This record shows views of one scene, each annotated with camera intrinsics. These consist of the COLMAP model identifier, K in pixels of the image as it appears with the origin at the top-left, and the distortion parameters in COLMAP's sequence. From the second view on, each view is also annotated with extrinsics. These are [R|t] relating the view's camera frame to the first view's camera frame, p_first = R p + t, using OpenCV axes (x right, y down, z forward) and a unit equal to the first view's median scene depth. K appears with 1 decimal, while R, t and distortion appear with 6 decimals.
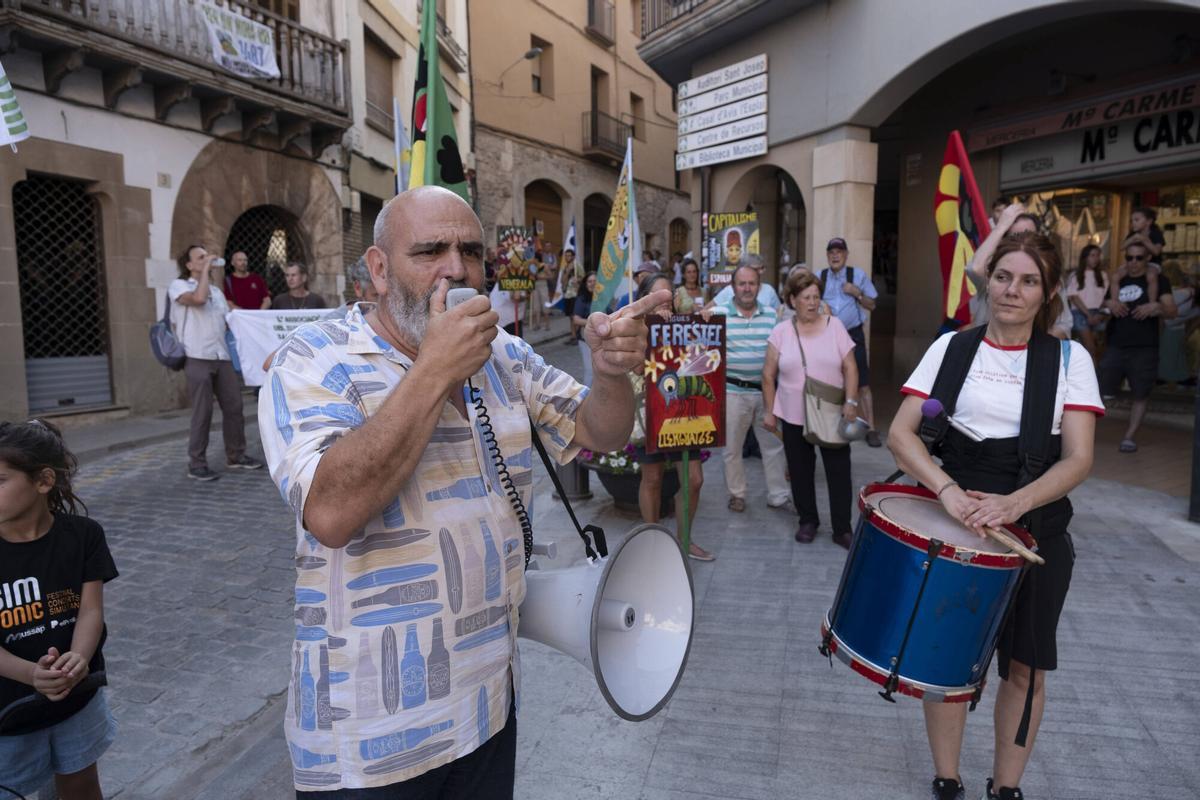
lens RADIAL K [[815.3, 0, 600.0], [0, 815.3, 400.0], [0, 0, 1]] dist [-0.008985, -0.004962]
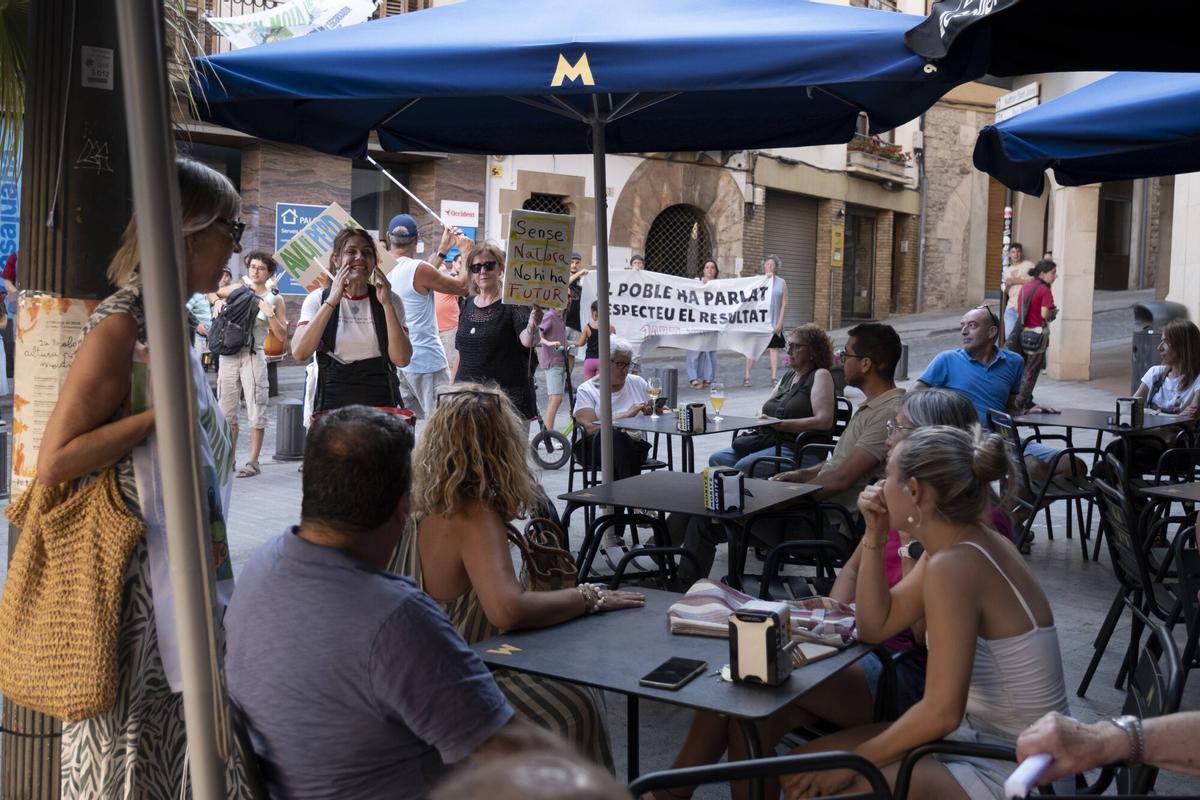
lens RADIAL K [[1268.1, 0, 600.0], [0, 1268.1, 400.0], [0, 0, 1]] dist [-0.003972, -0.000606]
pose [[0.859022, 0.064790, -0.507823, 0.274187], [-0.085371, 0.996199, -0.017313, 0.062070], [0.504771, 0.058226, 0.861288, -0.412426]]
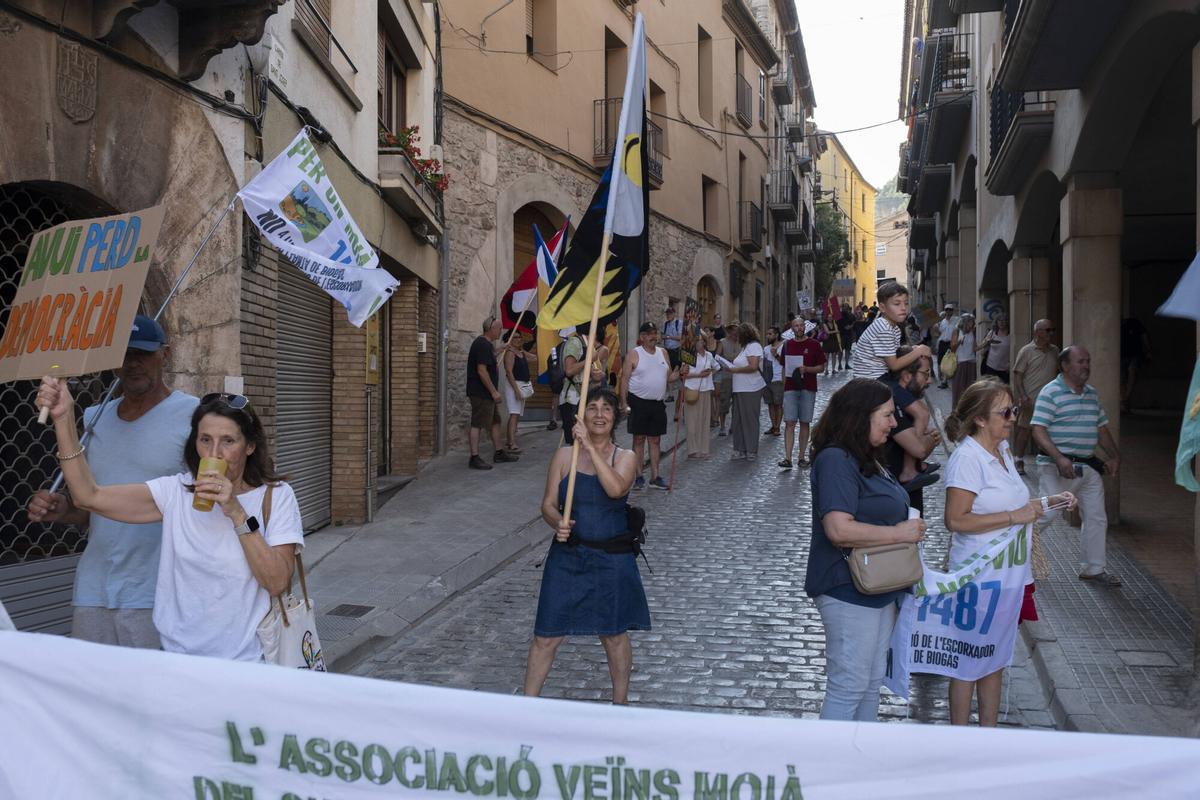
lens RADIAL K [[1063.5, 0, 599.5], [0, 1063.5, 402.6], [0, 0, 1]] dist [0.002743, -0.006863]
pose [[0.994783, 0.010957, 0.101423, -0.112053], [-0.000119, 0.994338, -0.106260, -0.049261], [-0.102013, 0.105693, 0.989152, 0.271750]]
